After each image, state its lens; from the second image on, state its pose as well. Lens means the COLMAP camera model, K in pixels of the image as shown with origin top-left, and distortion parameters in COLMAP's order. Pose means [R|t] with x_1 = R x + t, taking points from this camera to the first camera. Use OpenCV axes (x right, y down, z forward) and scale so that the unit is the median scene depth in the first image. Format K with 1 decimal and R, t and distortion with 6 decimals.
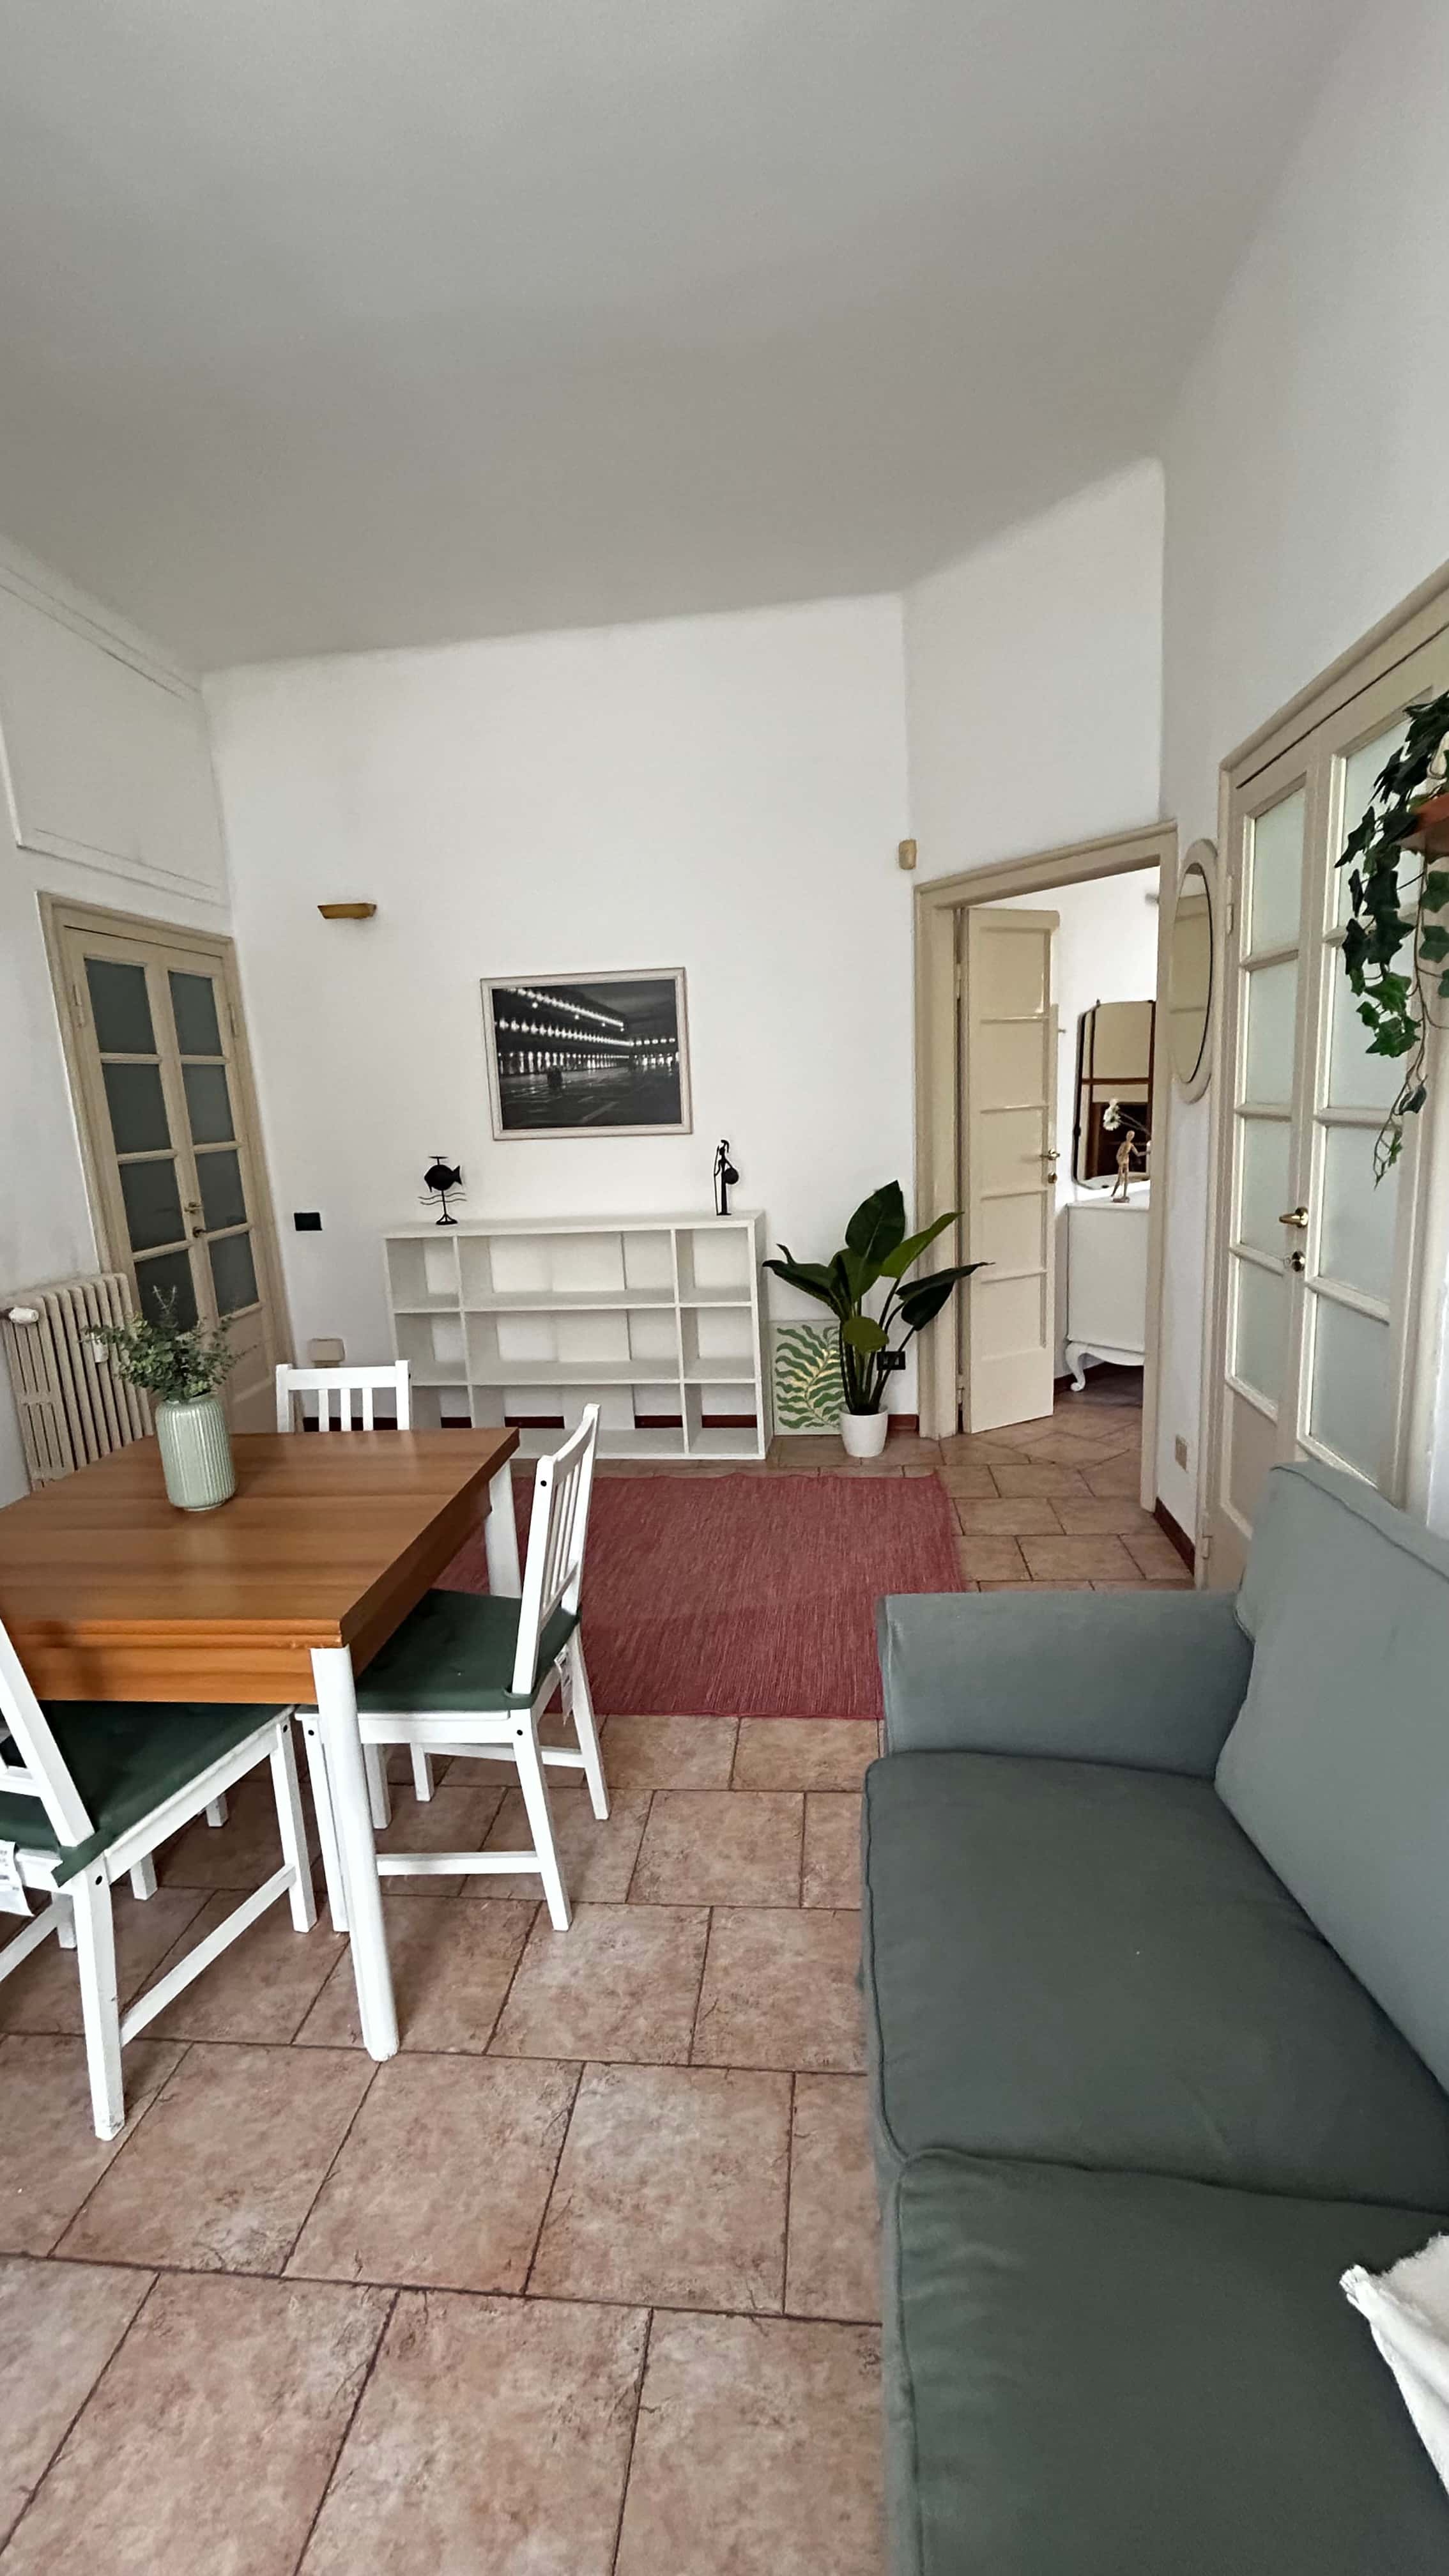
lens RADIAL K [[1048.8, 0, 727.2], [0, 1048.8, 1293.2], [0, 0, 1]] dist [-0.002121, 0.000423]
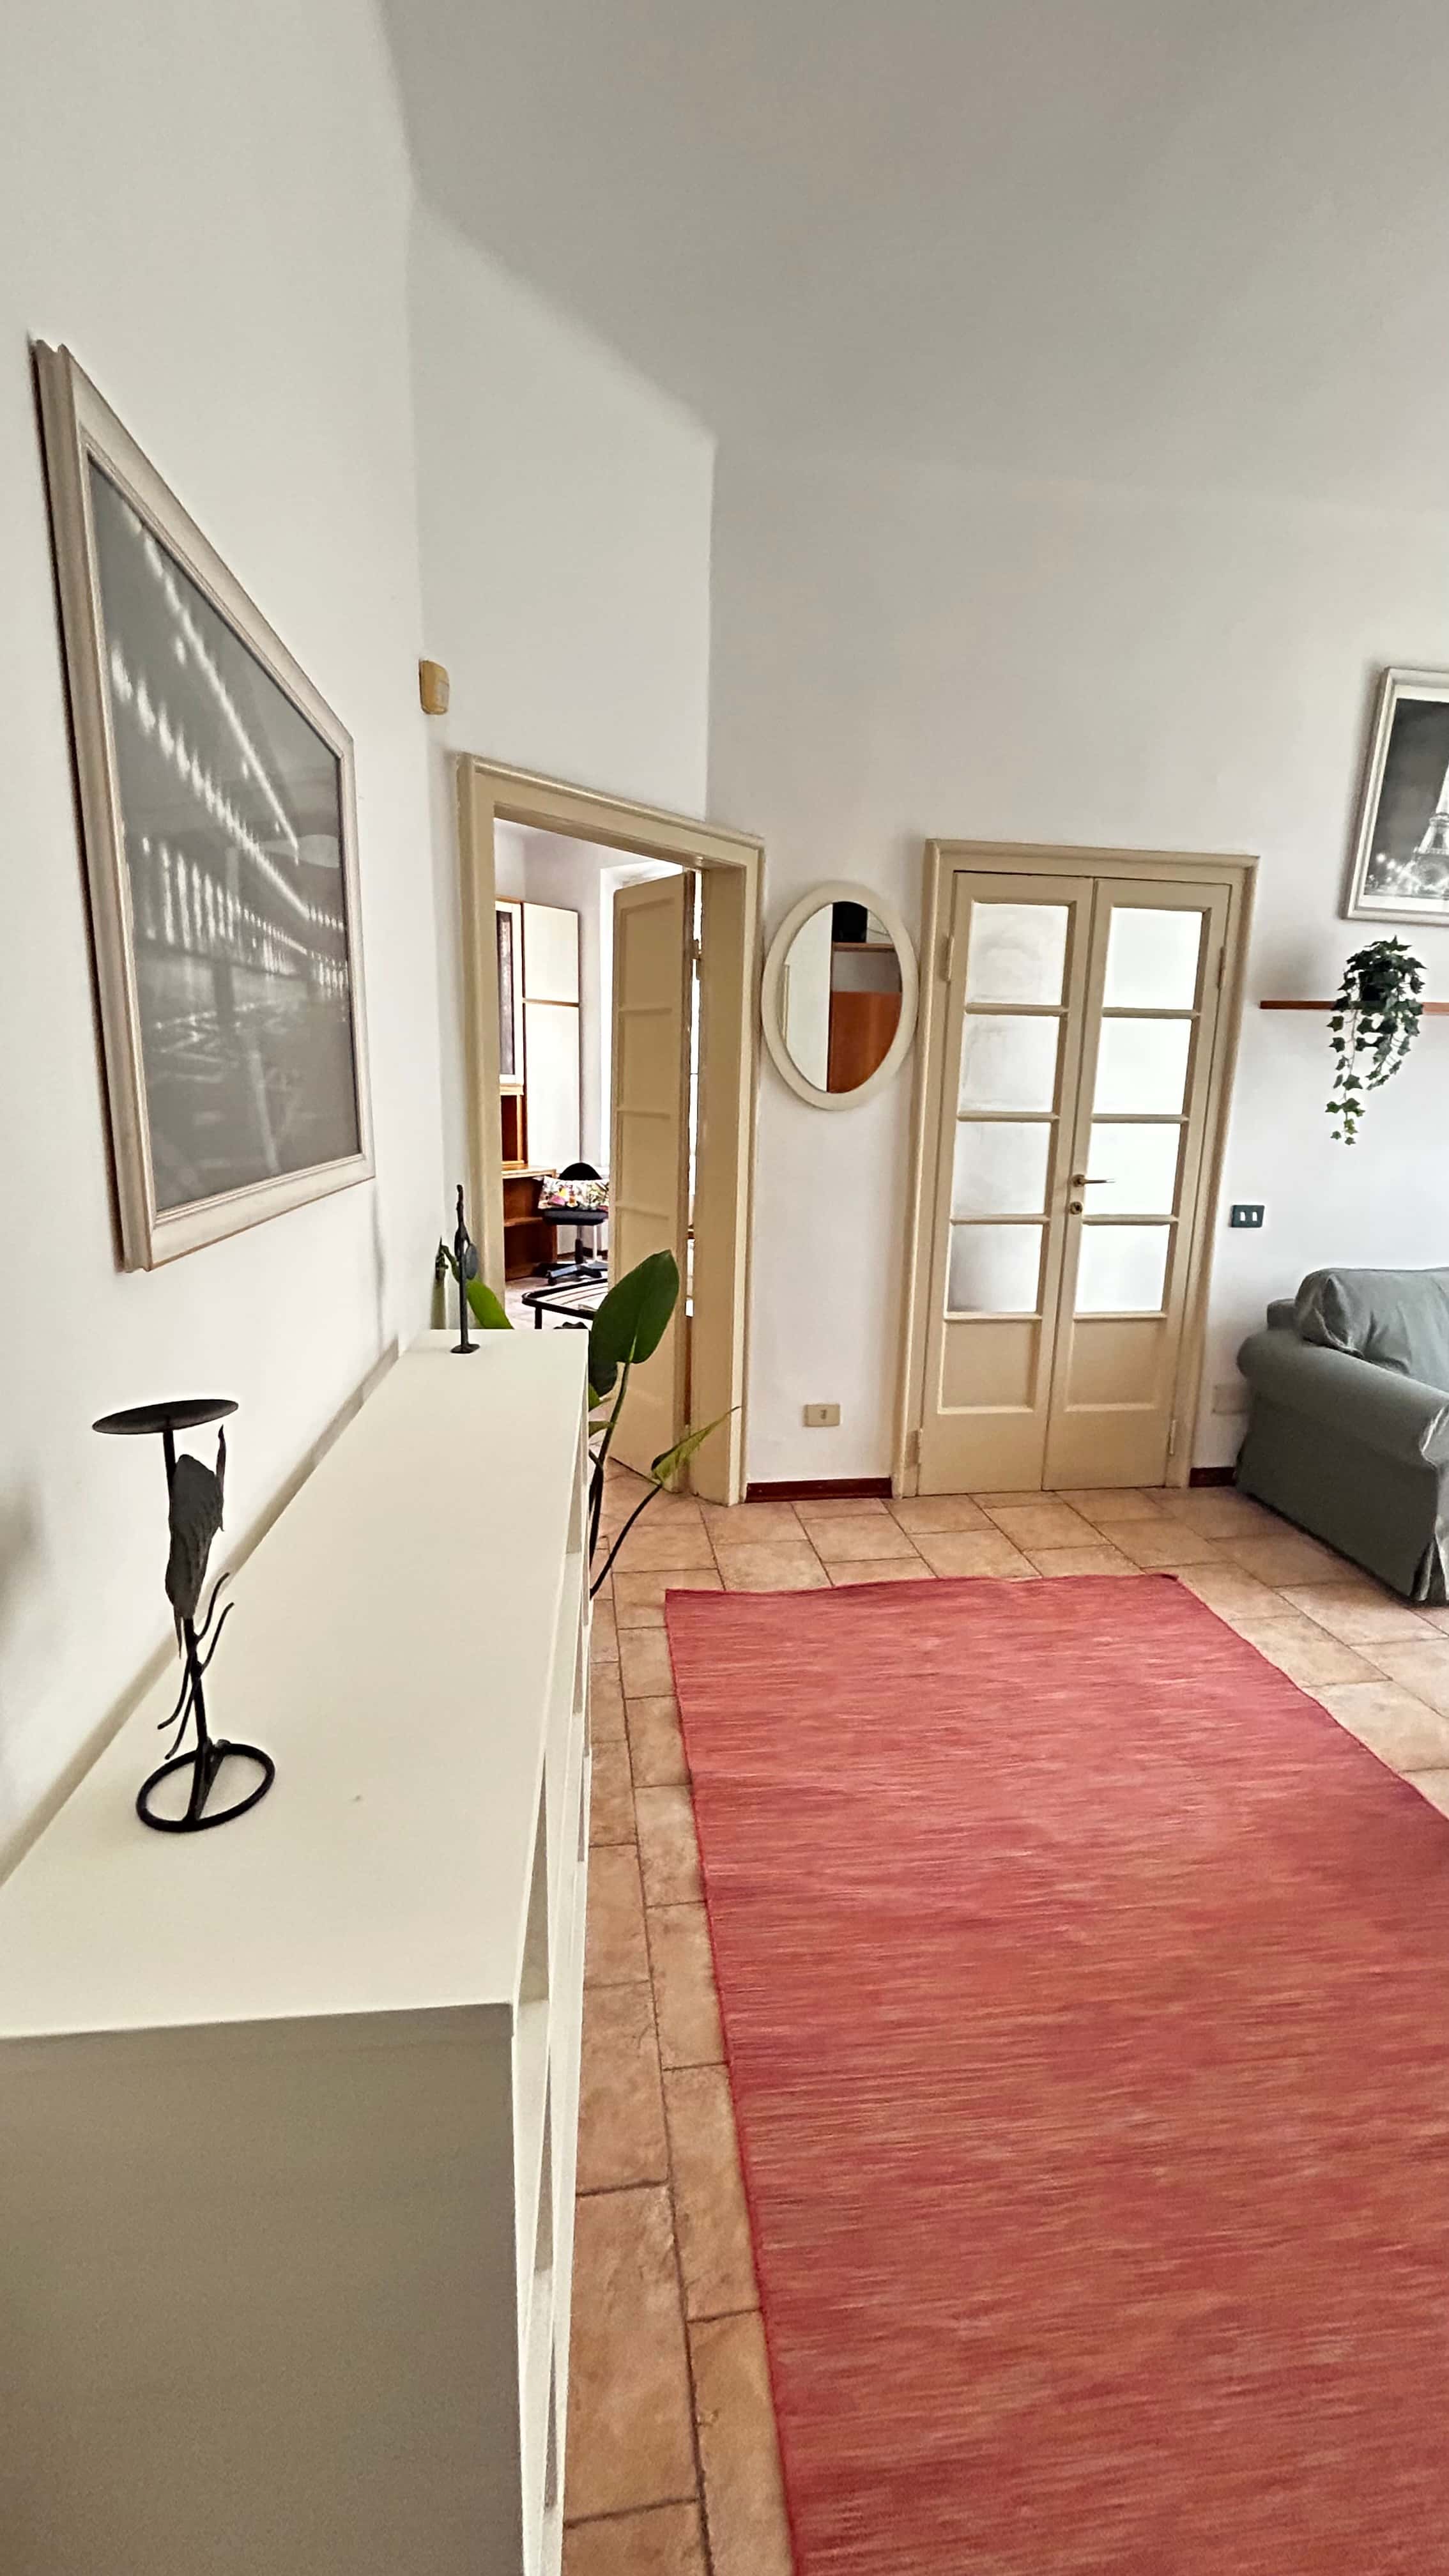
lens RADIAL K [[1048.8, 0, 727.2], [0, 1048.8, 1293.2], [0, 0, 1]] dist [-0.002121, 0.000423]
pose [[-0.257898, -0.155600, 0.953560, -0.589612], [0.181411, 0.961595, 0.205975, -0.221411], [-0.948988, 0.226107, -0.219766, 1.277515]]
